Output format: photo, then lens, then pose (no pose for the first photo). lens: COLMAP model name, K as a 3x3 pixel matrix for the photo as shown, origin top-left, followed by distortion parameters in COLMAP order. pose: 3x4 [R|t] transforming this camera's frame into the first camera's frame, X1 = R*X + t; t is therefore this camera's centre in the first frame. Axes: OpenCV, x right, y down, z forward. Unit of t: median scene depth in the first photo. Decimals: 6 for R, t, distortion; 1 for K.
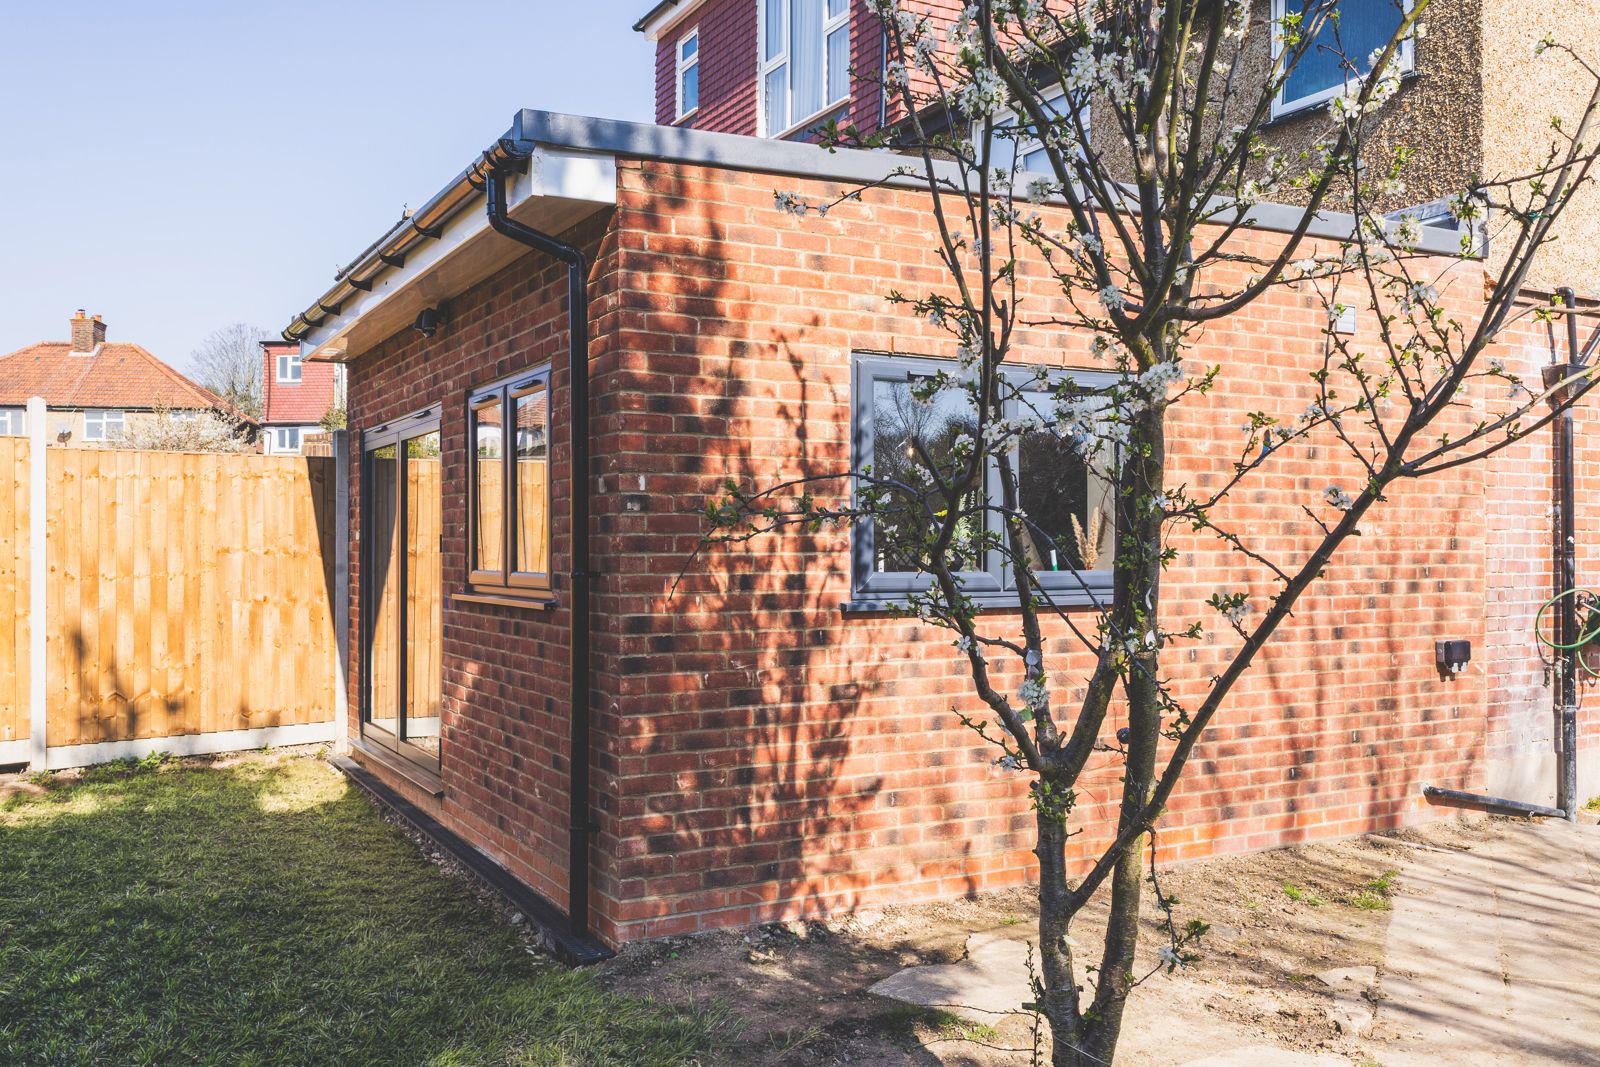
lens RADIAL K [[1391.1, 0, 800.0], [0, 1391.1, 533.5], [0, 0, 1]] dist [0.016249, -0.013519]
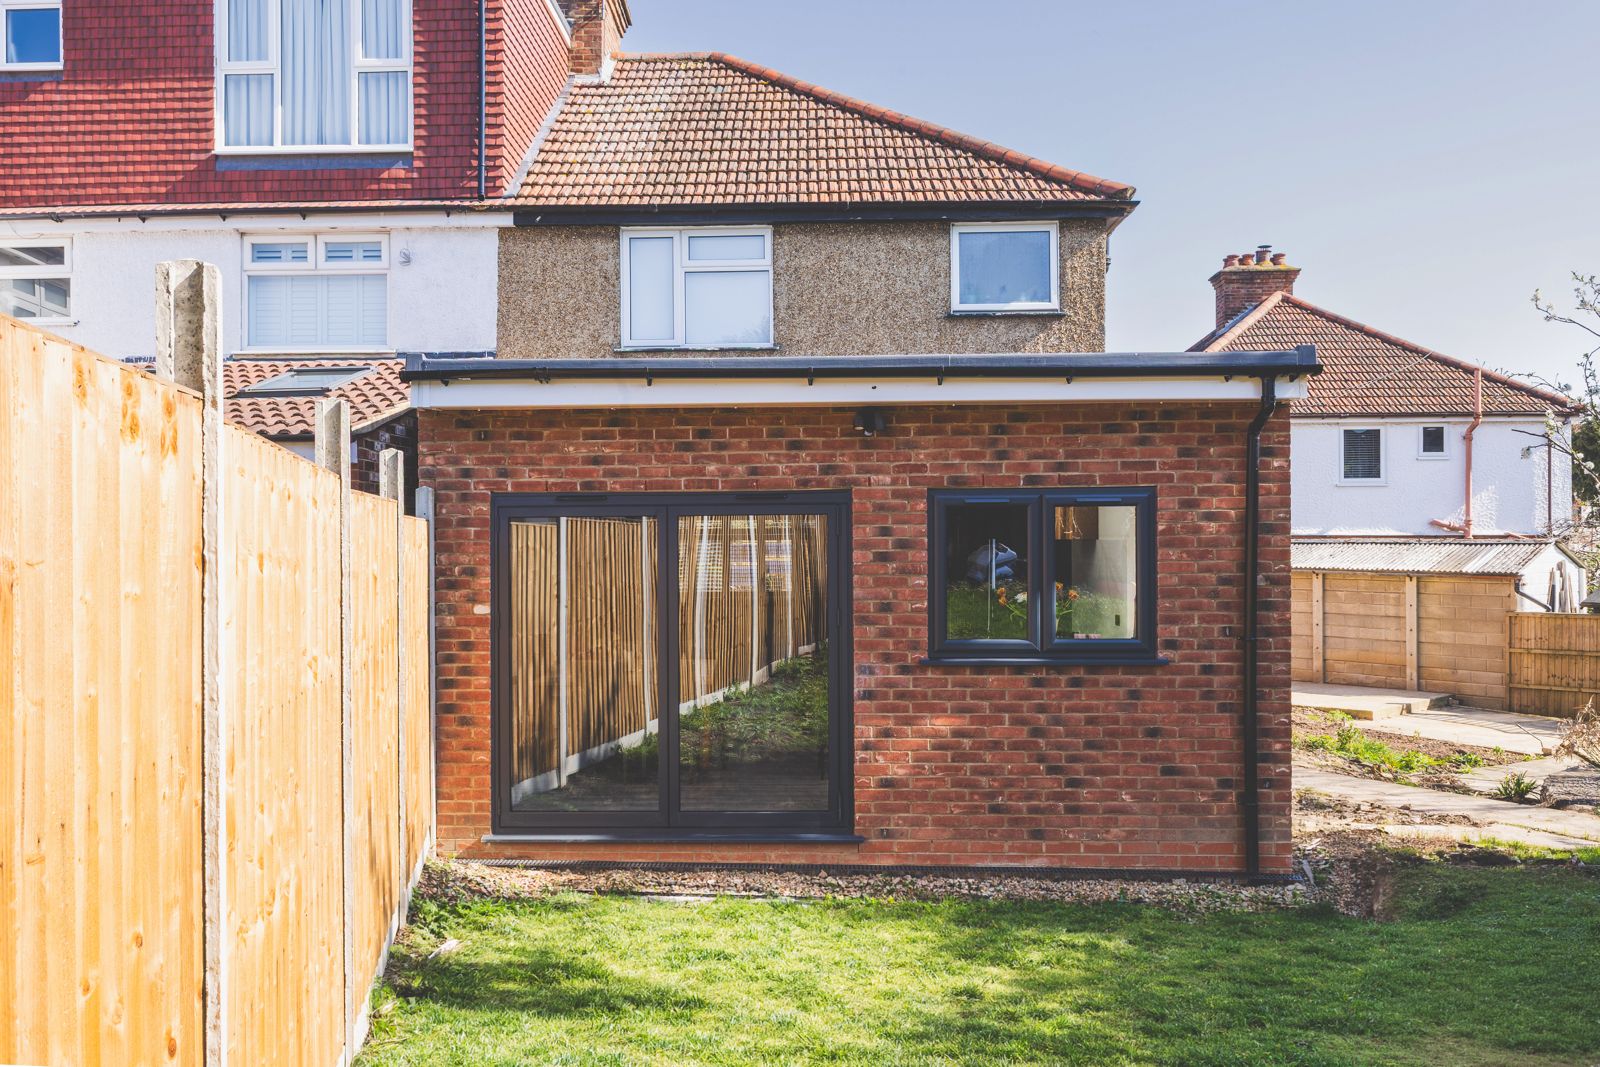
lens RADIAL K [[1320.7, 0, 800.0], [0, 1320.7, 533.5], [0, 0, 1]] dist [0.017522, -0.019783]
pose [[0.511223, 0.006596, 0.859423, -1.152682], [-0.003754, 0.999978, -0.005442, -0.052569], [-0.859440, -0.000444, 0.511237, 0.471917]]
